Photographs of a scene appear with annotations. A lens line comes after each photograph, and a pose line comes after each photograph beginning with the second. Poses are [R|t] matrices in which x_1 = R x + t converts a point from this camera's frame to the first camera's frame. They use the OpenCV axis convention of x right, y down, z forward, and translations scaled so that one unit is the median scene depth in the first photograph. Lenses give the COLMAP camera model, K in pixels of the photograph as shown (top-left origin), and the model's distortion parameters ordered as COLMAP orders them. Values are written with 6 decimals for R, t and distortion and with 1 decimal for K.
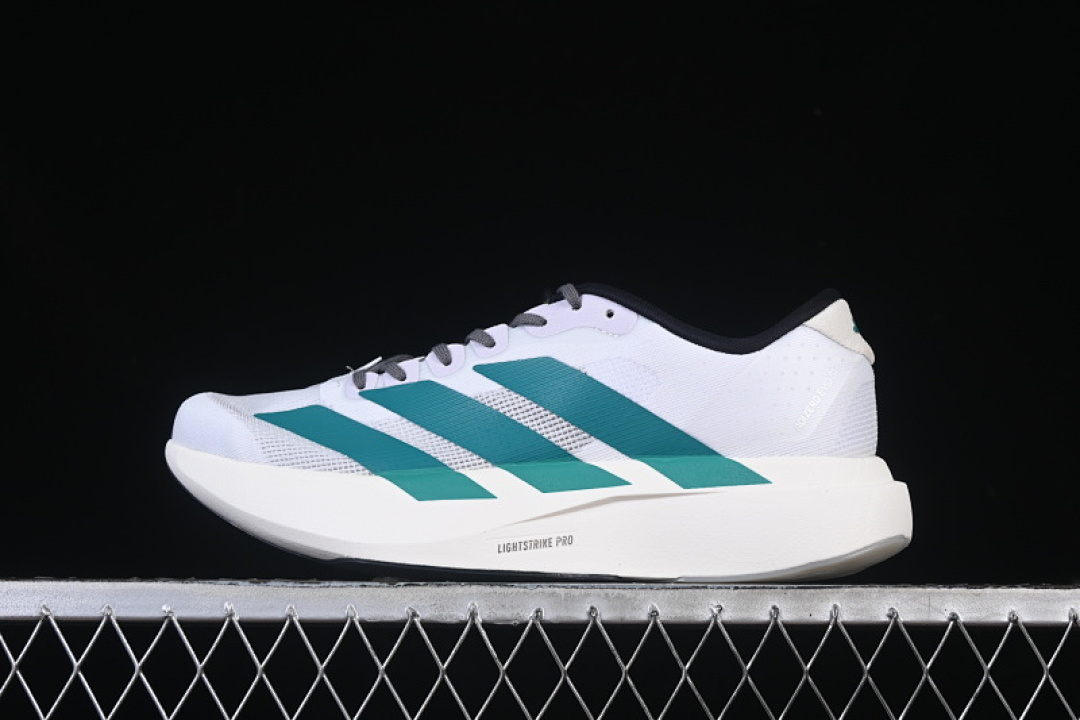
lens RADIAL K [[2440.8, 0, 540.0], [0, 2440.8, 360.0], [0, 0, 1]] dist [0.015200, 0.180500]
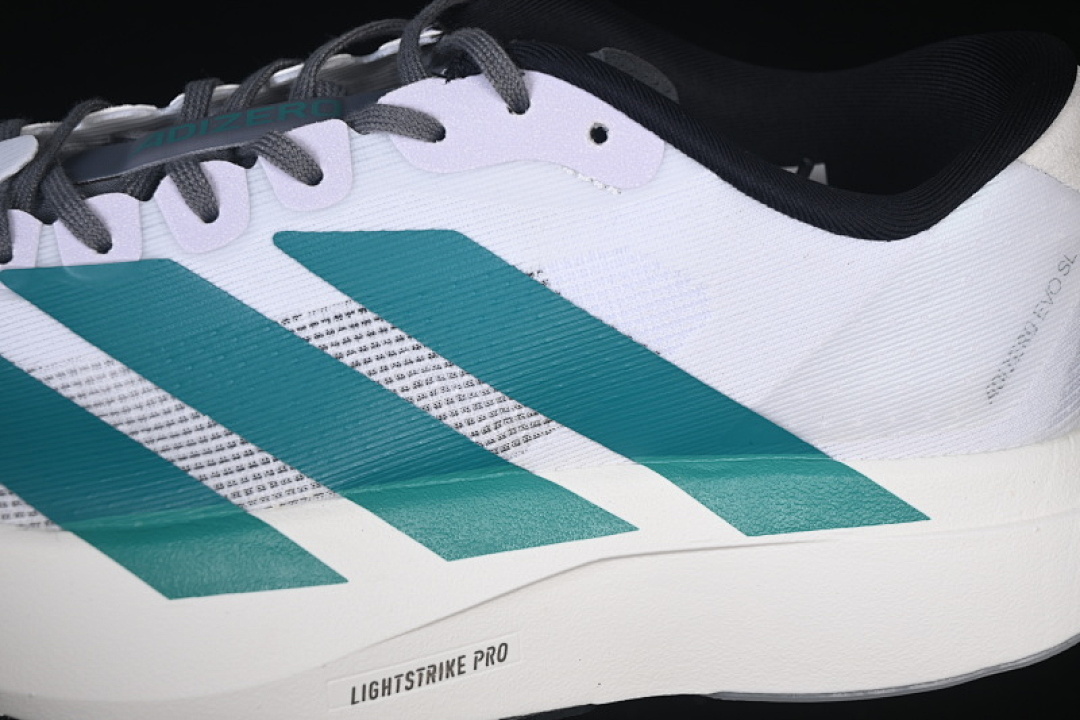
lens RADIAL K [[2440.8, 0, 540.0], [0, 2440.8, 360.0], [0, 0, 1]] dist [0.015200, 0.180500]
pose [[0.973039, -0.025849, 0.229188, -0.082448], [-0.074557, 0.905095, 0.418623, -0.164430], [-0.218258, -0.424424, 0.878765, 0.609400]]
